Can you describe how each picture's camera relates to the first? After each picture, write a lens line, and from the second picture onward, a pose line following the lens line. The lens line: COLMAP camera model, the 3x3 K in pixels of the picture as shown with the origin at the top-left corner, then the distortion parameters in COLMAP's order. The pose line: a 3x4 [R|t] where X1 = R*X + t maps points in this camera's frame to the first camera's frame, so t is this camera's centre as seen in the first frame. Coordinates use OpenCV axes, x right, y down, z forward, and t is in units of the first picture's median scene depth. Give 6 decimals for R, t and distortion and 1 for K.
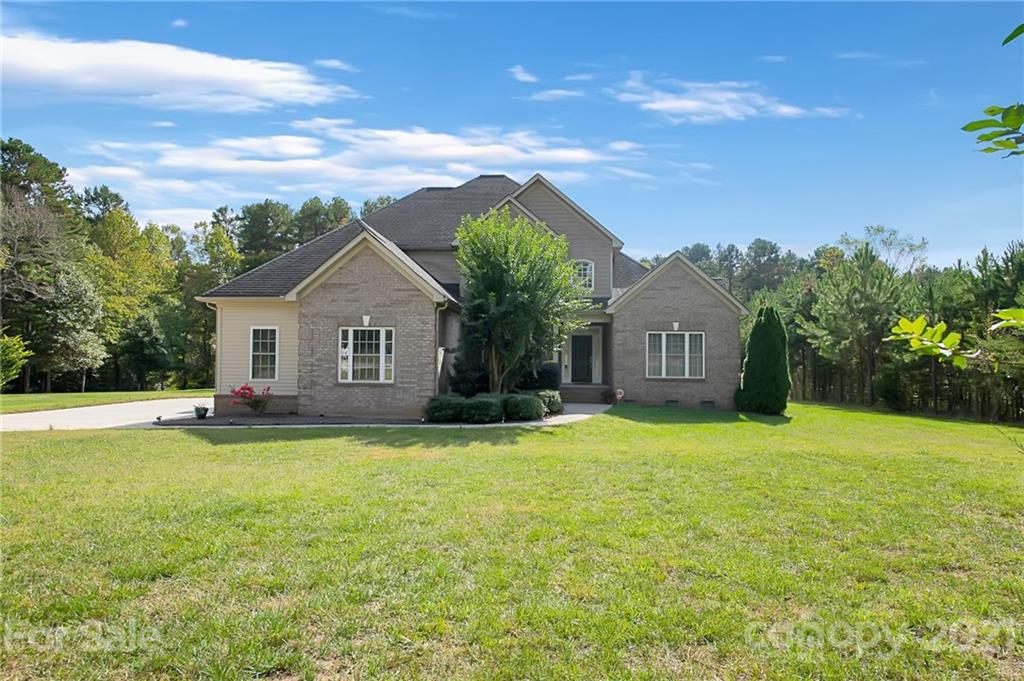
lens RADIAL K [[681.9, 0, 510.7], [0, 681.9, 336.6], [0, 0, 1]] dist [0.023939, -0.000363]
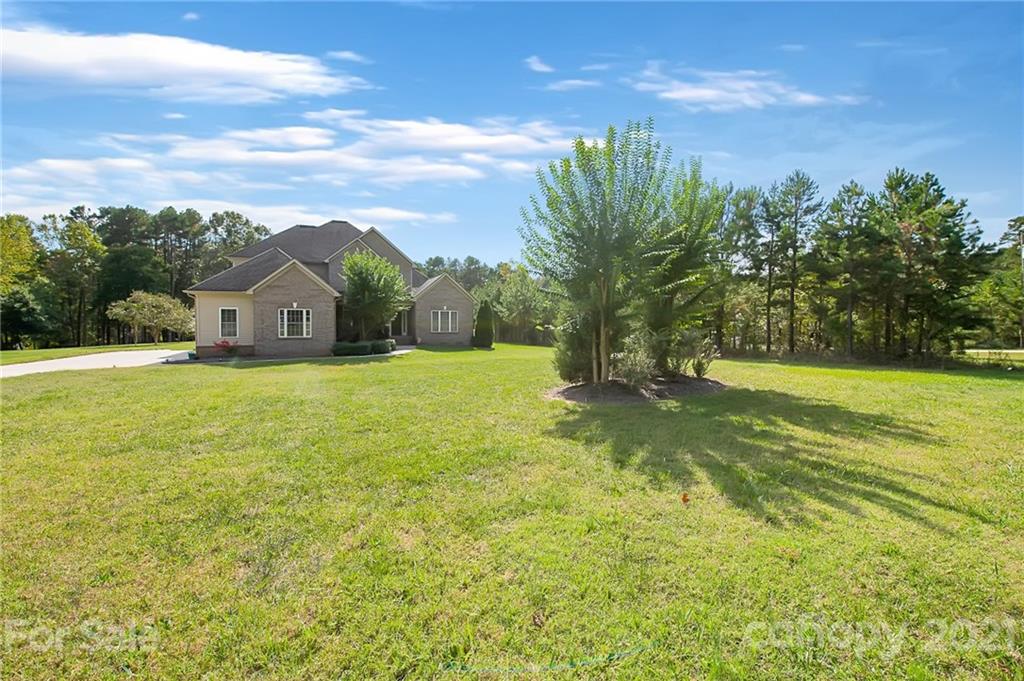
lens RADIAL K [[407.8, 0, 512.6], [0, 407.8, 338.9], [0, 0, 1]] dist [-0.015027, -0.000875]
pose [[0.895957, -0.024921, 0.443441, -0.132594], [-0.009033, 0.997195, 0.074294, -0.014918], [-0.444049, -0.070570, 0.893219, -0.231765]]
